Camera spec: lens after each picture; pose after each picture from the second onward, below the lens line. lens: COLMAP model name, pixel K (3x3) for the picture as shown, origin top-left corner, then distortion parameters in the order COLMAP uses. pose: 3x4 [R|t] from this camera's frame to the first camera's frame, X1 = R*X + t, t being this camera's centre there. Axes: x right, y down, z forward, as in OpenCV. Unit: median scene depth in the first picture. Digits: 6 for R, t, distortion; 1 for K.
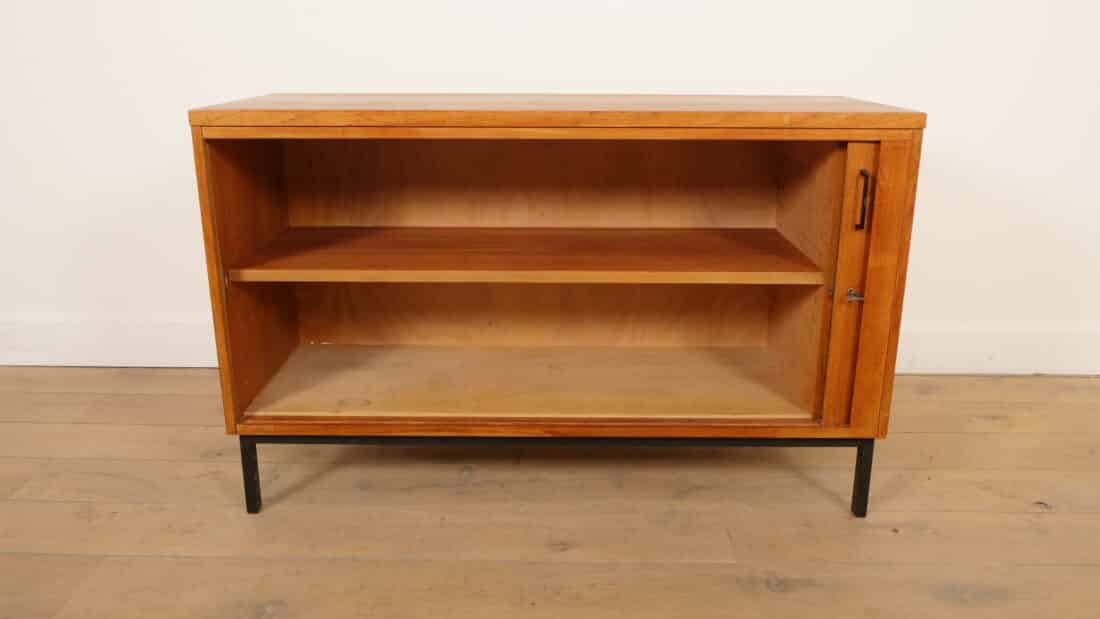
lens RADIAL K [[886.4, 0, 550.0], [0, 886.4, 309.5], [0, 0, 1]] dist [-0.018039, -0.001742]
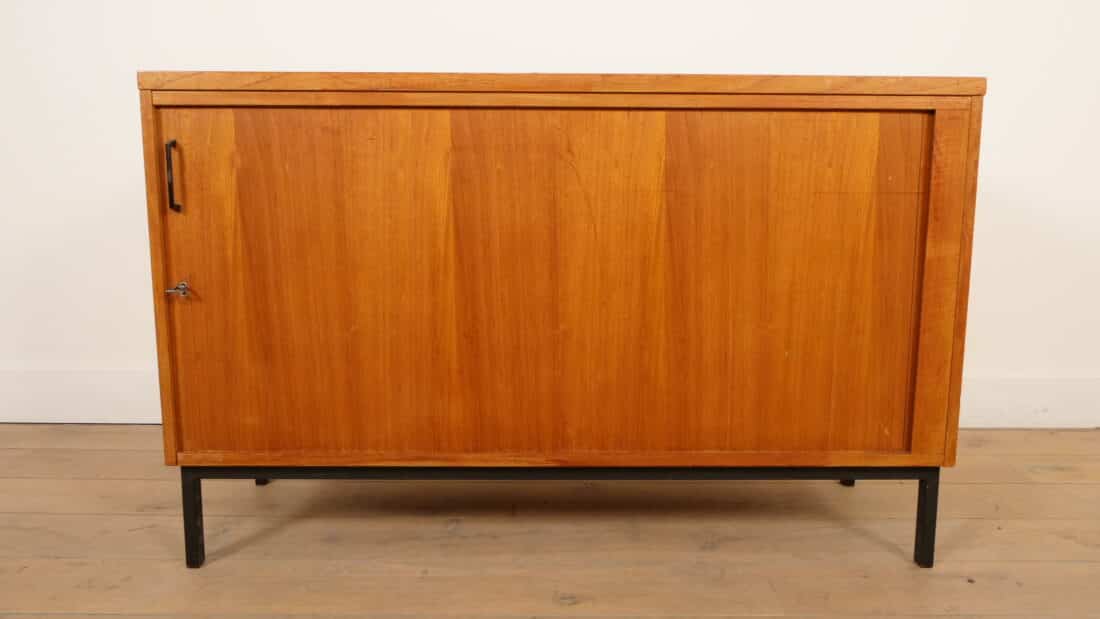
lens RADIAL K [[936.9, 0, 550.0], [0, 936.9, 309.5], [0, 0, 1]] dist [-0.012251, -0.006549]
pose [[0.999818, -0.000916, 0.019077, -0.021669], [0.003354, 0.991748, -0.128161, 0.110143], [-0.018802, 0.128201, 0.991570, 0.105630]]
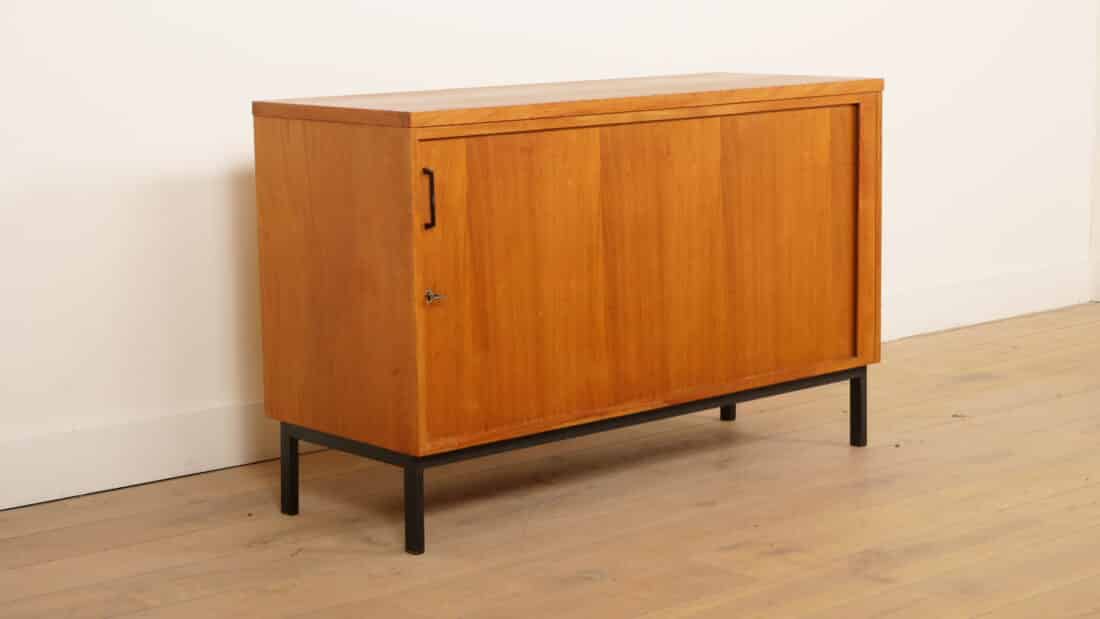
lens RADIAL K [[2193.7, 0, 550.0], [0, 2193.7, 309.5], [0, 0, 1]] dist [-0.018245, -0.004722]
pose [[0.741849, -0.119586, 0.659818, -1.761873], [0.209656, 0.976004, -0.058830, 0.155536], [-0.636950, 0.181978, 0.749119, -0.835903]]
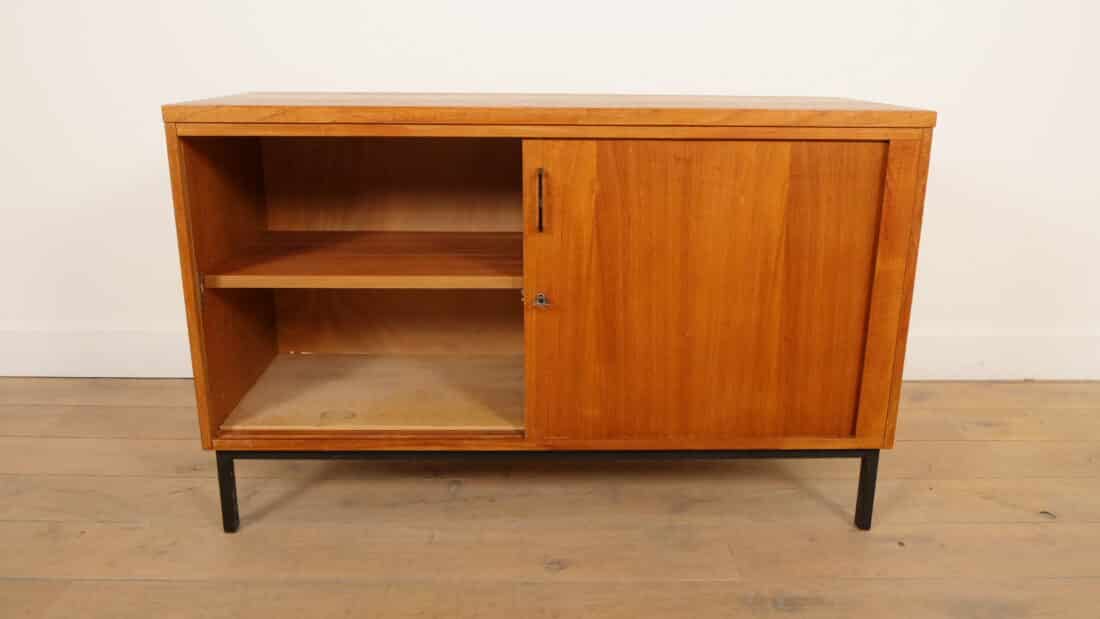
lens RADIAL K [[868.5, 0, 550.0], [0, 868.5, 309.5], [0, 0, 1]] dist [-0.027637, -0.003706]
pose [[0.999488, -0.002985, 0.031841, -0.023710], [0.003292, 0.999949, -0.009587, 0.001334], [-0.031811, 0.009687, 0.999447, 0.065049]]
